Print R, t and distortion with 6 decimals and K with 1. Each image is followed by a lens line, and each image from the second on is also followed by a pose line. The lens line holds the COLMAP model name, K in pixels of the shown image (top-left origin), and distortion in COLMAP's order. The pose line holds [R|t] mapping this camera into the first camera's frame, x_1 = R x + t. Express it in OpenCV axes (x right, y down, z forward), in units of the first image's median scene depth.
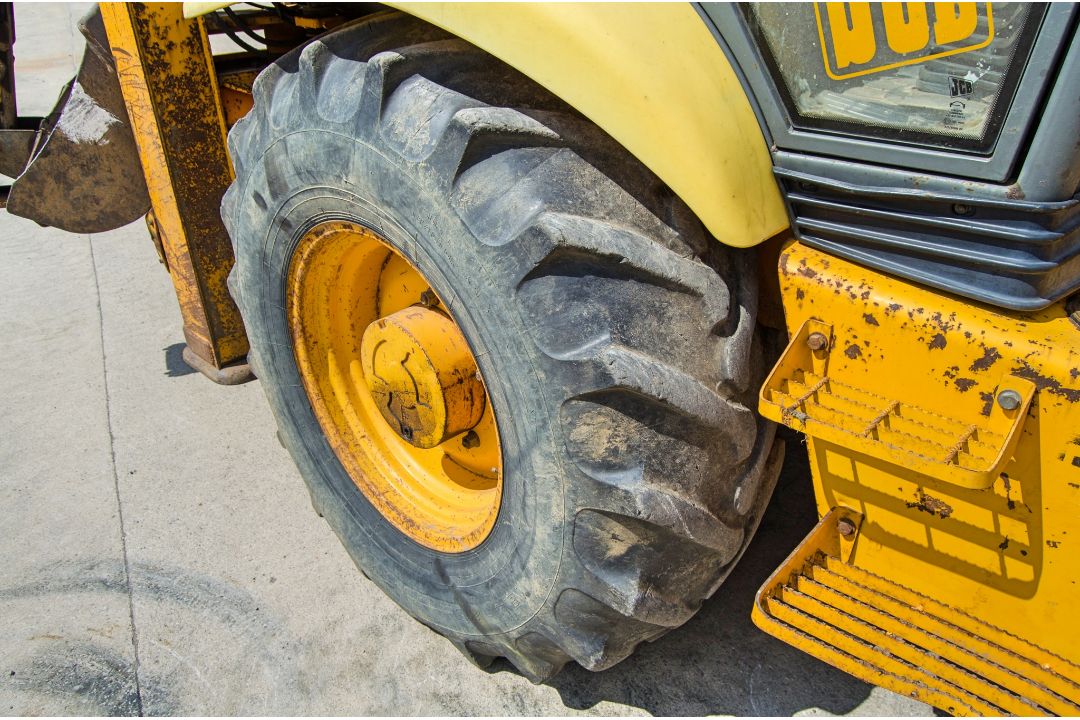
lens RADIAL K [[830.7, 0, 548.1], [0, 830.7, 357.4], [0, 0, 1]] dist [-0.002352, 0.005315]
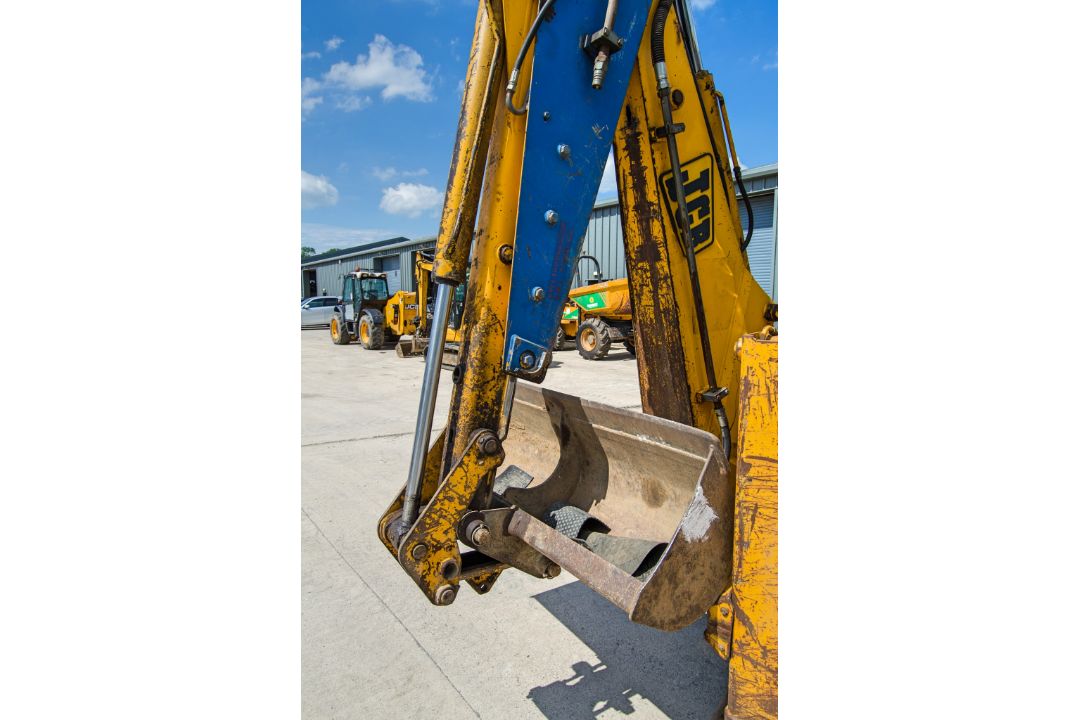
lens RADIAL K [[552.7, 0, 546.1], [0, 552.7, 367.7], [0, 0, 1]] dist [0.000820, 0.000451]
pose [[0.985080, 0.000098, 0.172095, -1.375944], [0.062098, 0.932428, -0.355980, -0.362927], [-0.160501, 0.361355, 0.918511, 0.513106]]
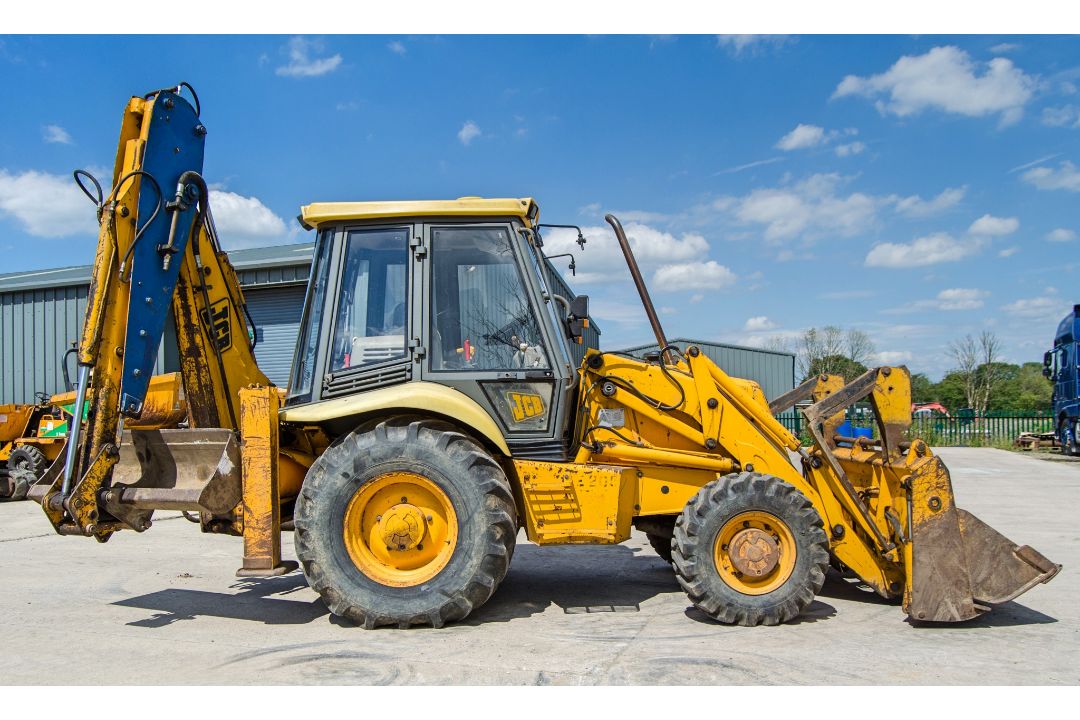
lens RADIAL K [[876.5, 0, 533.4], [0, 876.5, 398.4], [0, 0, 1]] dist [-0.006114, 0.006834]
pose [[0.728288, 0.018473, 0.685022, -2.649097], [0.327037, 0.869086, -0.371128, 1.263236], [-0.602199, 0.494315, 0.626904, -2.001306]]
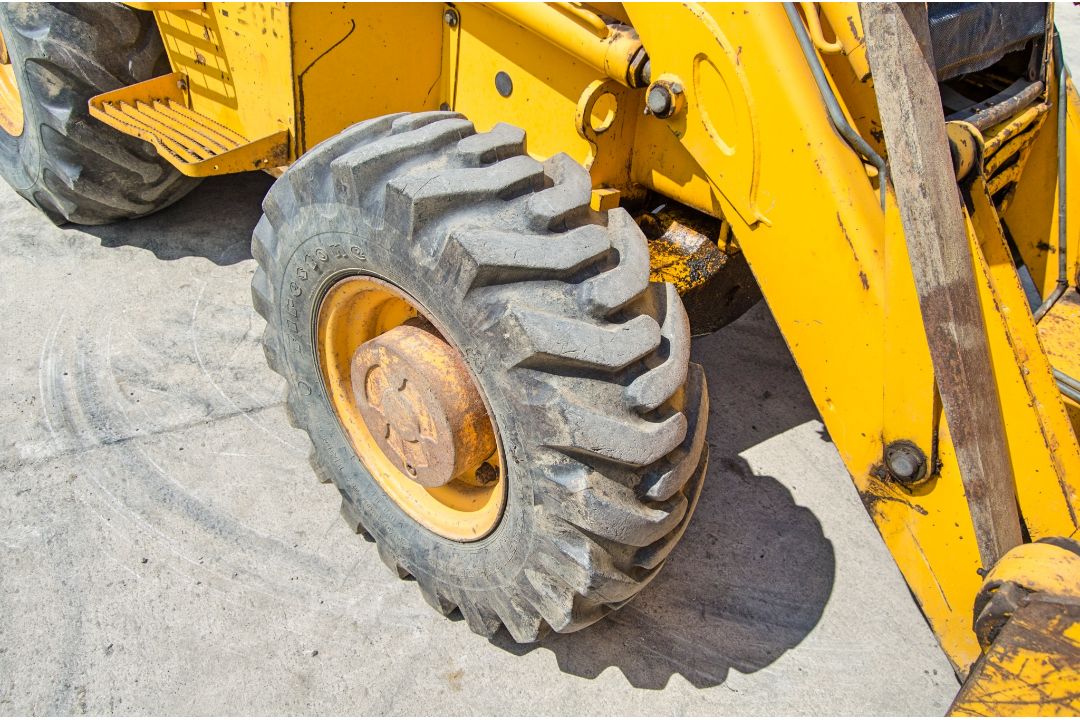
lens RADIAL K [[830.7, 0, 548.1], [0, 830.7, 357.4], [0, 0, 1]] dist [-0.002352, 0.005315]
pose [[0.995879, 0.083116, 0.036274, 1.092845], [-0.087185, 0.987575, 0.130743, 0.469158], [-0.024956, -0.133367, 0.990753, -0.789233]]
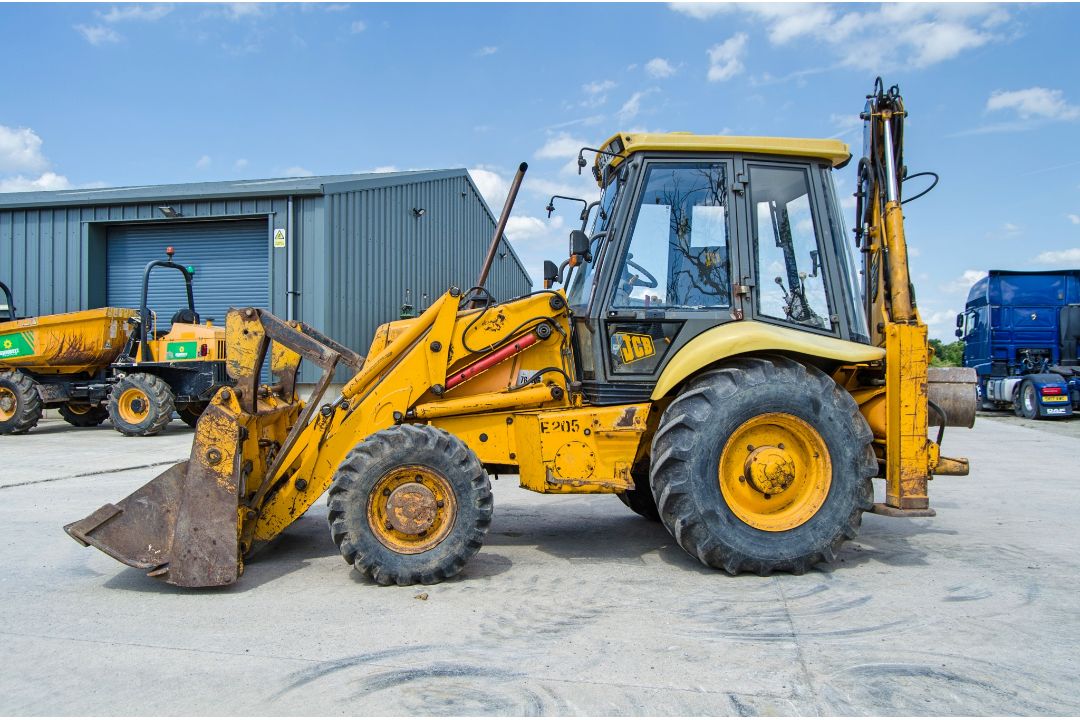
lens RADIAL K [[830.7, 0, 548.1], [0, 830.7, 357.4], [0, 0, 1]] dist [-0.002352, 0.005315]
pose [[0.632593, 0.026744, 0.774022, -2.517717], [0.353302, 0.879394, -0.319131, 0.651752], [-0.689205, 0.475344, 0.546850, -0.786743]]
